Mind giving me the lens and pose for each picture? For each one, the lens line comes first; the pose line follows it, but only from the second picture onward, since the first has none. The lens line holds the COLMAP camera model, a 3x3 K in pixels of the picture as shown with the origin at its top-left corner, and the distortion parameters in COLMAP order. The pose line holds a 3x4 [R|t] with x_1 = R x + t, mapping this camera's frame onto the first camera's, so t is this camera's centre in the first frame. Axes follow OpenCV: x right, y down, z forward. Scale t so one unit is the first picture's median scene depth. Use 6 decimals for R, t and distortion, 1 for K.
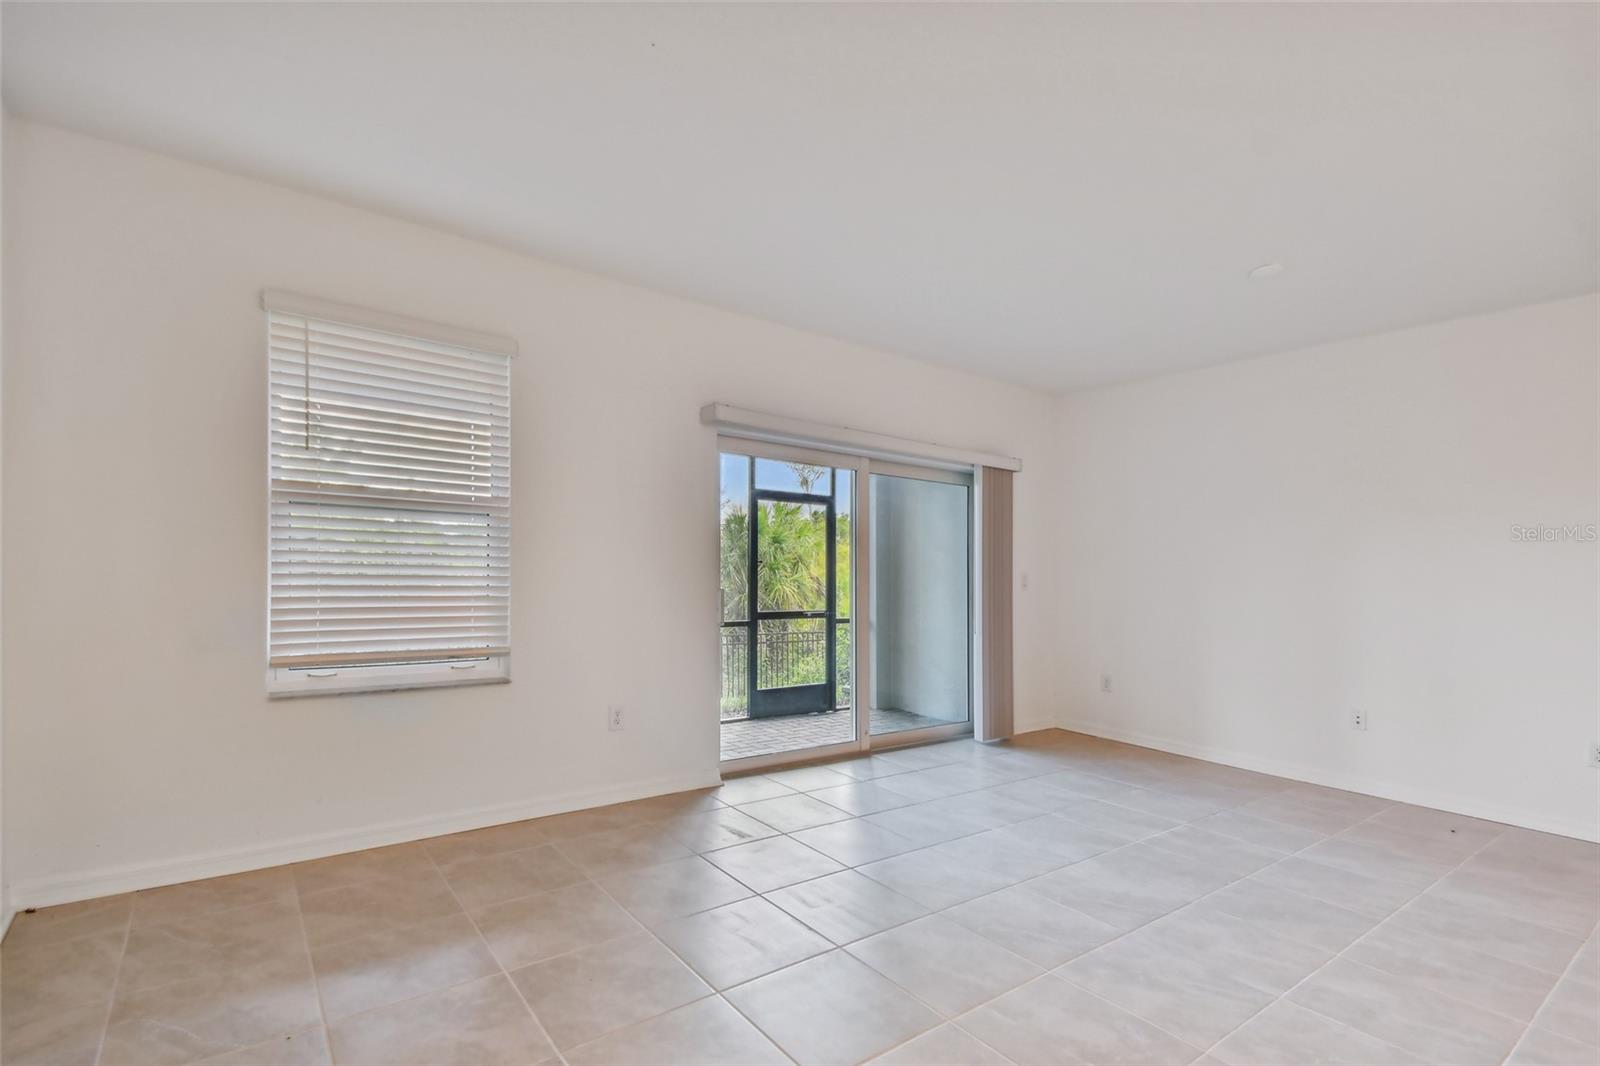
lens RADIAL K [[745.0, 0, 784.2], [0, 745.0, 545.9], [0, 0, 1]] dist [0.014655, -0.001022]
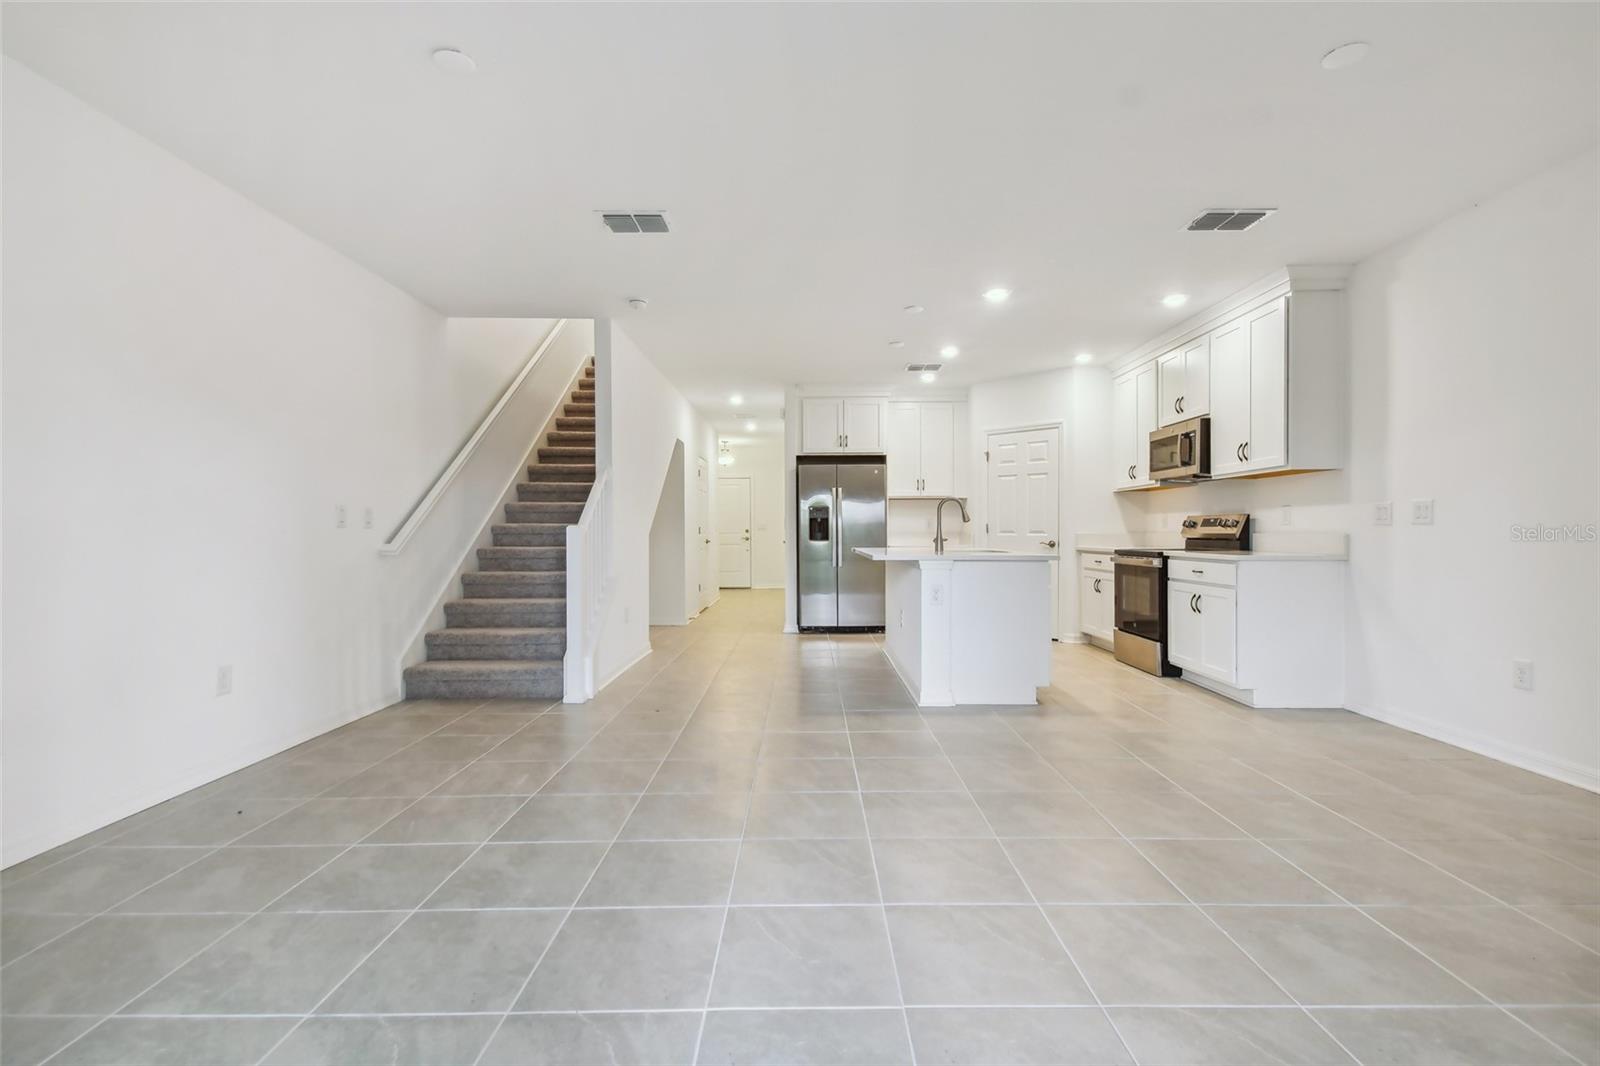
lens RADIAL K [[726.7, 0, 808.7], [0, 726.7, 535.2], [0, 0, 1]] dist [0.032645, -0.000725]
pose [[-0.809847, -0.022981, 0.586191, -0.044916], [-0.034786, 0.999355, -0.008880, 0.091699], [-0.585609, -0.027583, -0.810124, 1.556699]]
